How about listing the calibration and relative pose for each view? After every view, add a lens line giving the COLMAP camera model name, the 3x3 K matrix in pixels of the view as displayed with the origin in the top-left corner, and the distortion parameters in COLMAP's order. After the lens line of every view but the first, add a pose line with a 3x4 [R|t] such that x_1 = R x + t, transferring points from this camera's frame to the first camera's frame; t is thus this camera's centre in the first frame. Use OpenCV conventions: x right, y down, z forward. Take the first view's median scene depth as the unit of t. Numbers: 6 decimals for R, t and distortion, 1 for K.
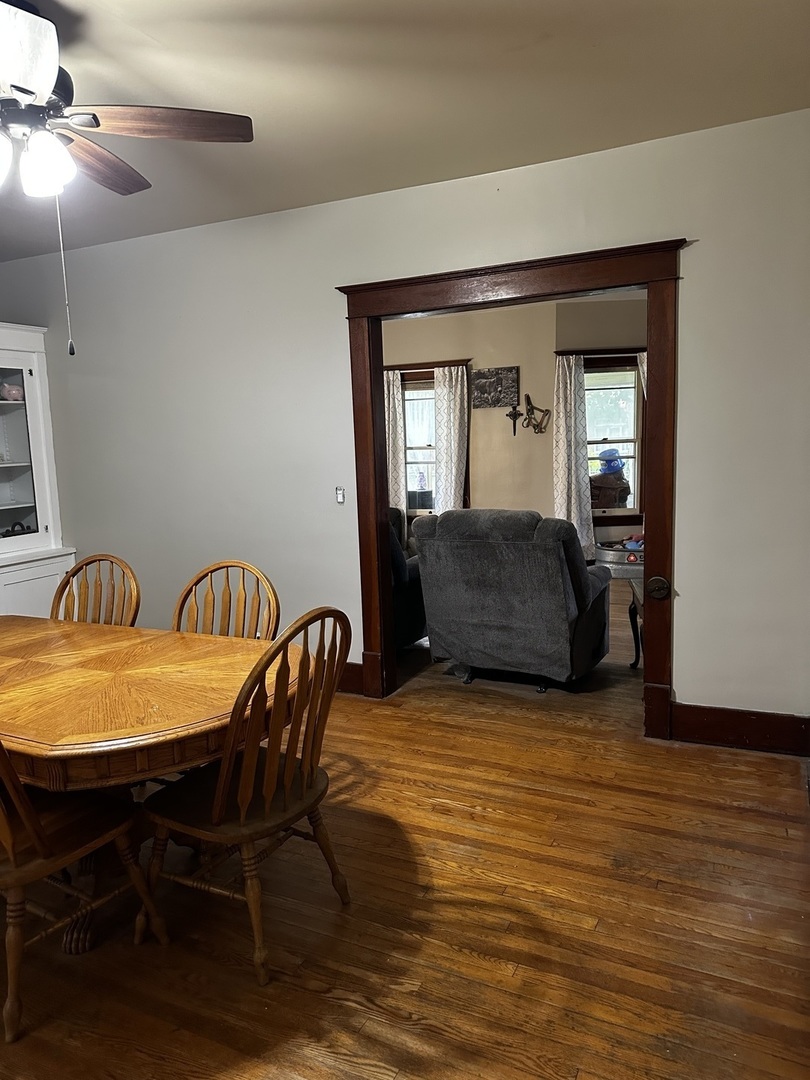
lens RADIAL K [[756.9, 0, 405.0], [0, 756.9, 540.0], [0, 0, 1]] dist [0.036754, -0.044180]
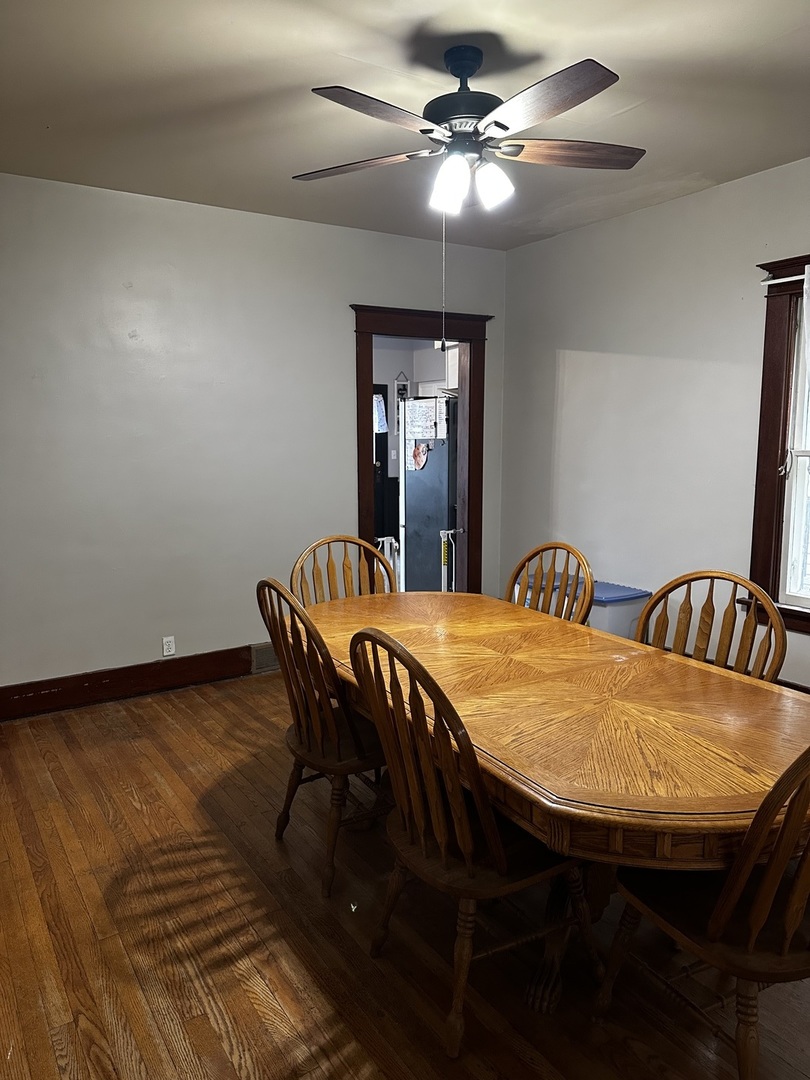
lens RADIAL K [[756.9, 0, 405.0], [0, 756.9, 540.0], [0, 0, 1]] dist [0.036754, -0.044180]
pose [[-0.853302, -0.034475, 0.520277, -0.766378], [0.109694, 0.963612, 0.243761, -0.195677], [-0.509749, 0.265073, -0.818470, 1.574305]]
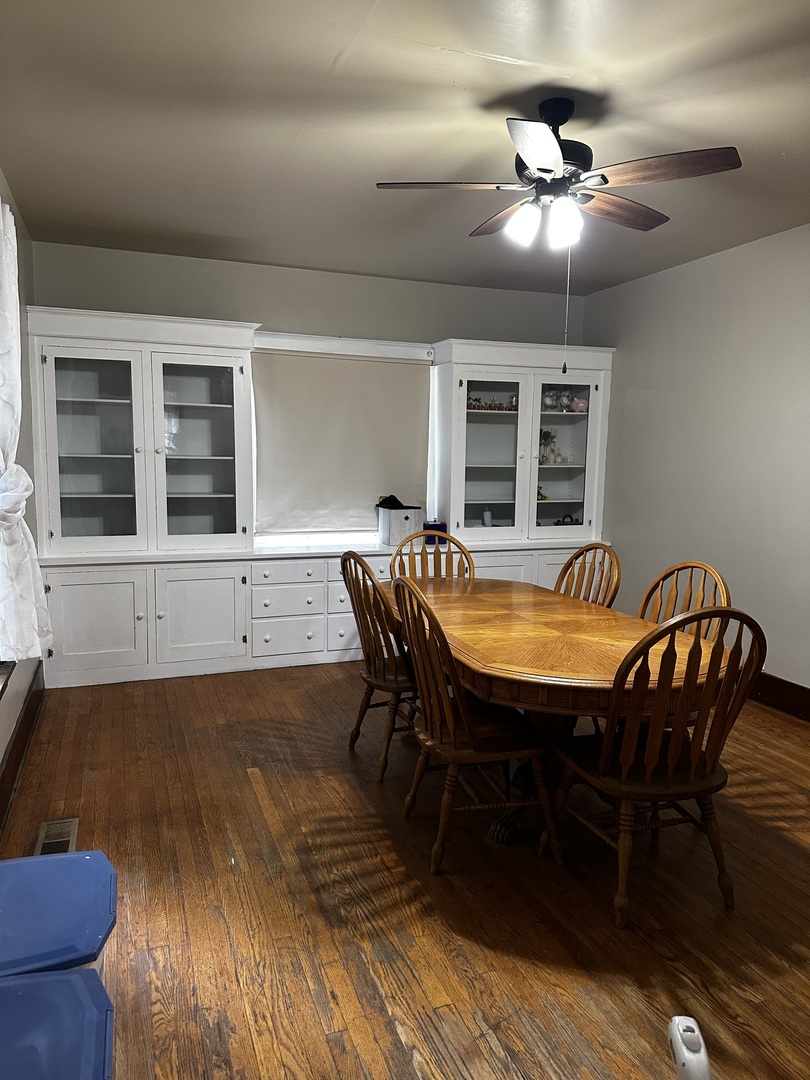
lens RADIAL K [[756.9, 0, 405.0], [0, 756.9, 540.0], [0, 0, 1]] dist [0.036754, -0.044180]
pose [[0.721561, 0.121953, -0.681525, 0.193838], [-0.134734, 0.990279, 0.034554, 0.015498], [0.679114, 0.066892, 0.730978, -0.048960]]
